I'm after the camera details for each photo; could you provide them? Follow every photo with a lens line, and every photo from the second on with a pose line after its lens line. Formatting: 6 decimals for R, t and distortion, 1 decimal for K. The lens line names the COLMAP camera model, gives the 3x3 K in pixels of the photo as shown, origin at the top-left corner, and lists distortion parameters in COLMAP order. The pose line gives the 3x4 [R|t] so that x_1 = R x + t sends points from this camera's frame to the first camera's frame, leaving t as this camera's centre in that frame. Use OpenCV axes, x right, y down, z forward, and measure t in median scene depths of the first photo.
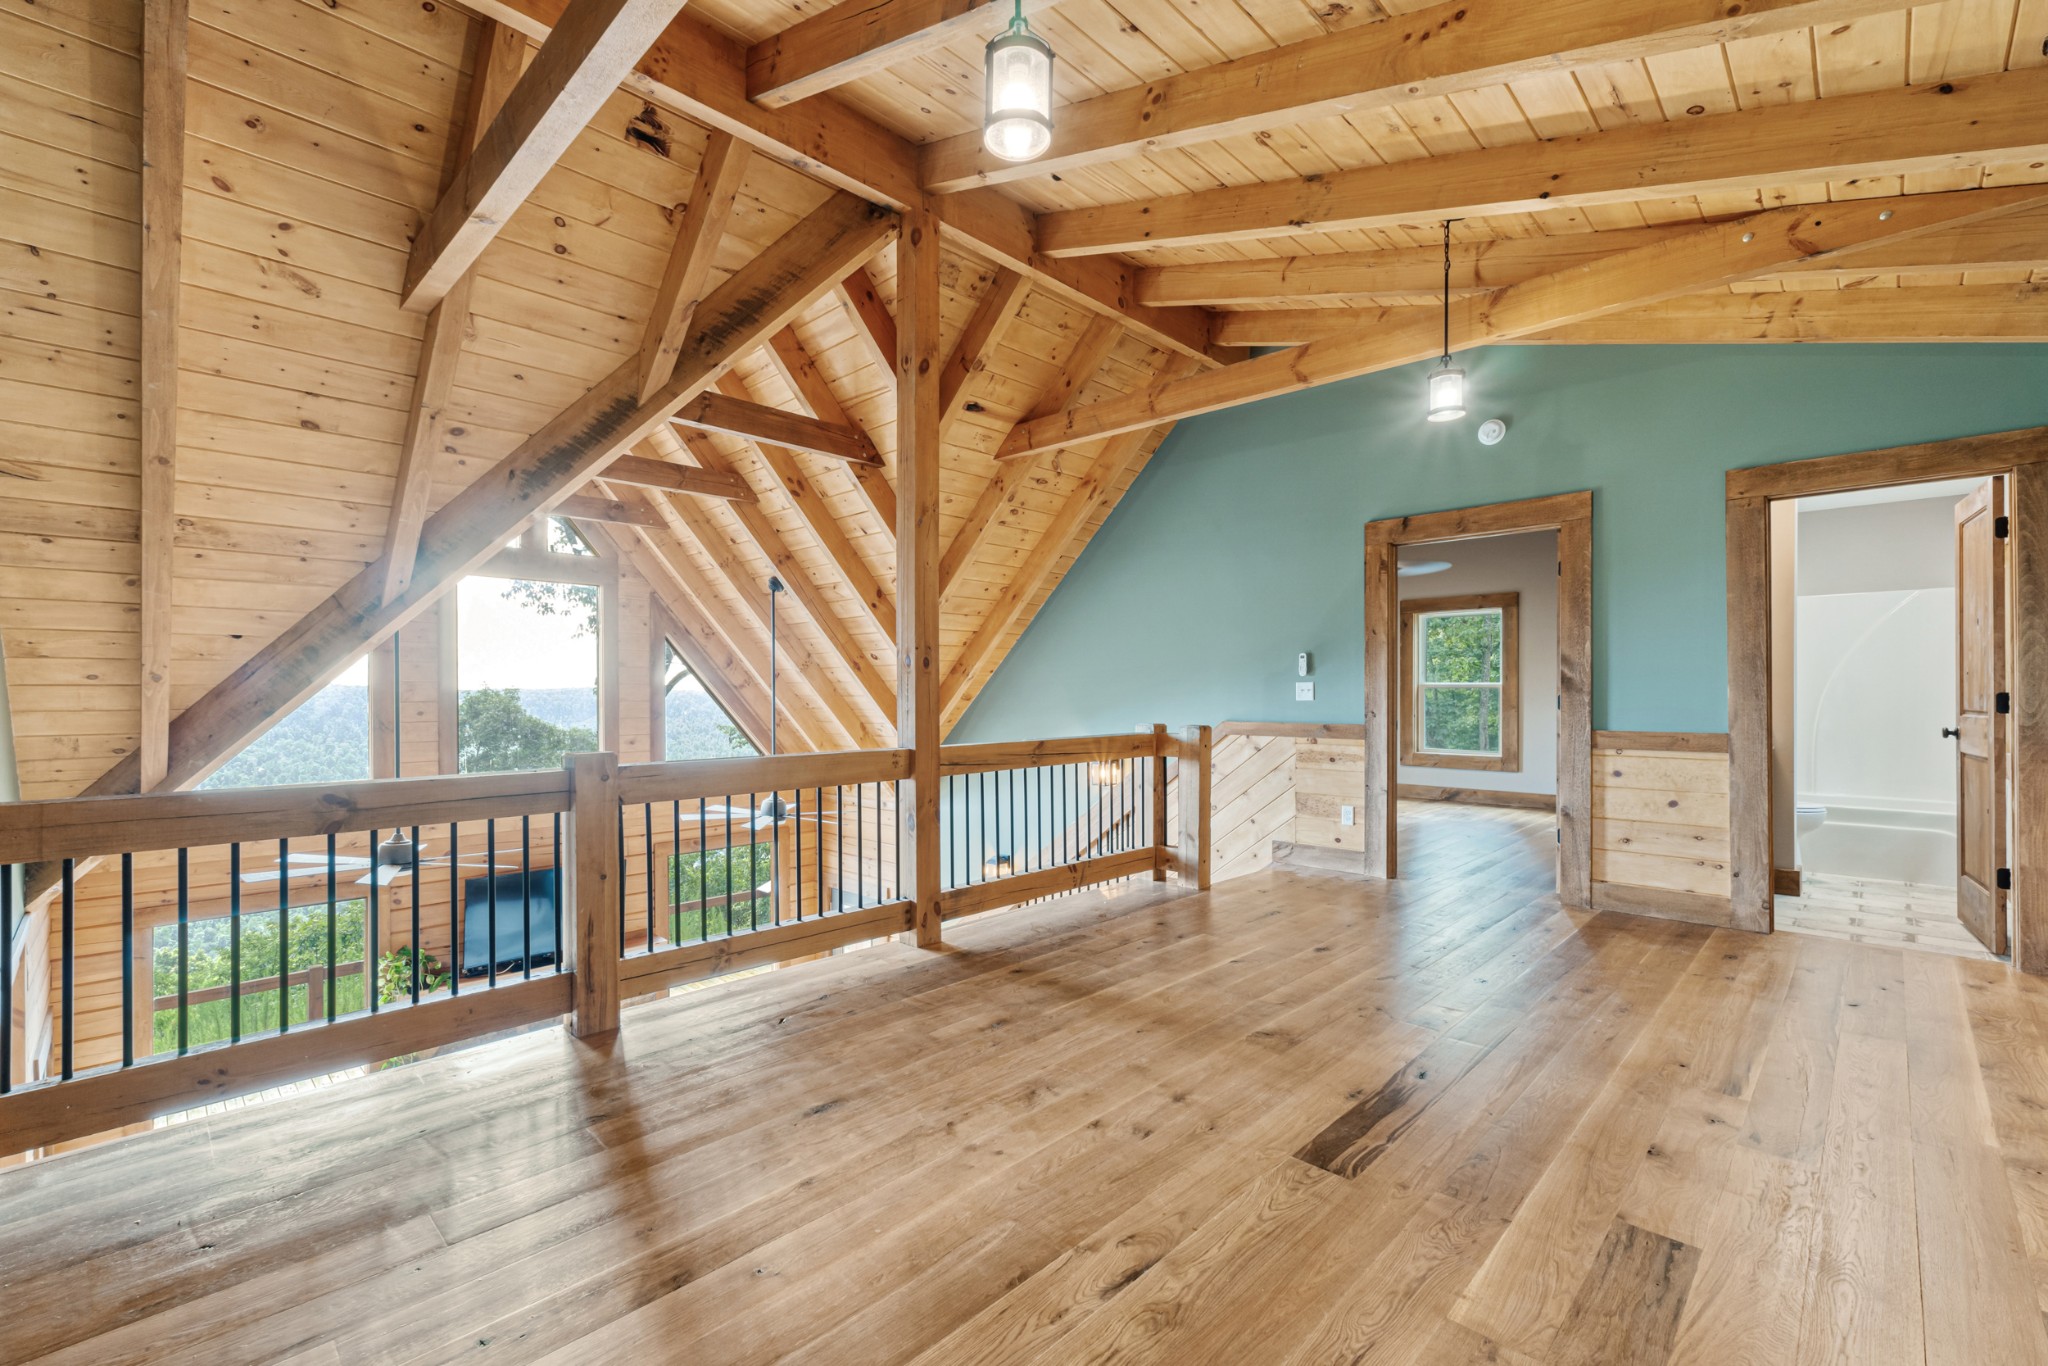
lens RADIAL K [[886.5, 0, 1024.0], [0, 886.5, 683.0], [0, 0, 1]] dist [0.029693, -0.000260]
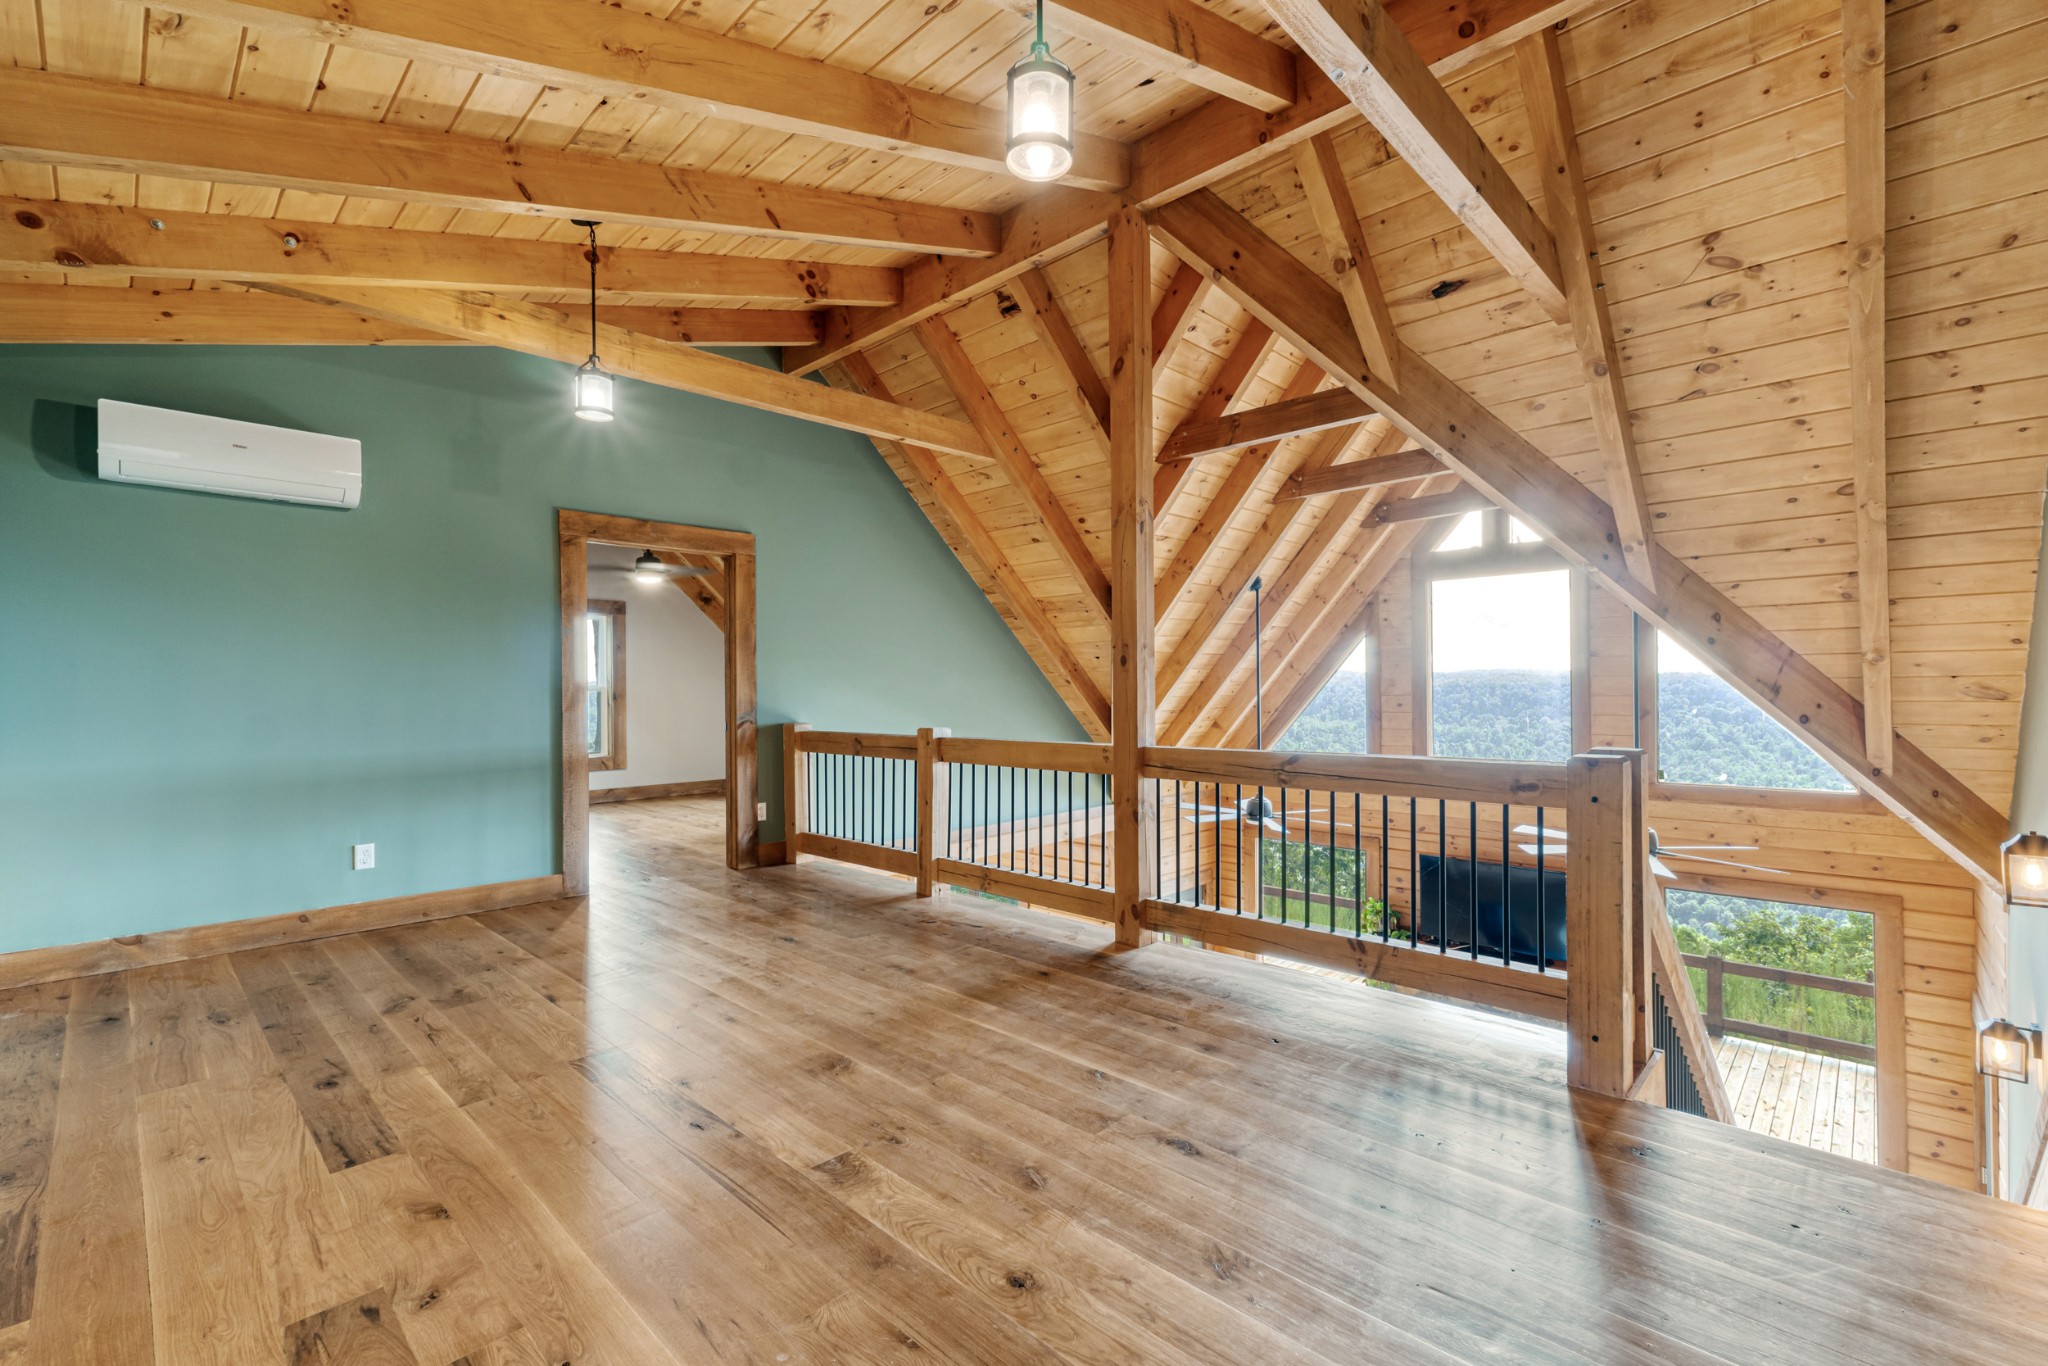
lens RADIAL K [[882.0, 0, 1024.5], [0, 882.0, 690.0], [0, 0, 1]] dist [0.008118, 0.000225]
pose [[0.002363, 0.001774, -0.999996, 0.976788], [0.018820, 0.999821, 0.001818, 0.005826], [0.999820, -0.018824, 0.002329, 0.982014]]
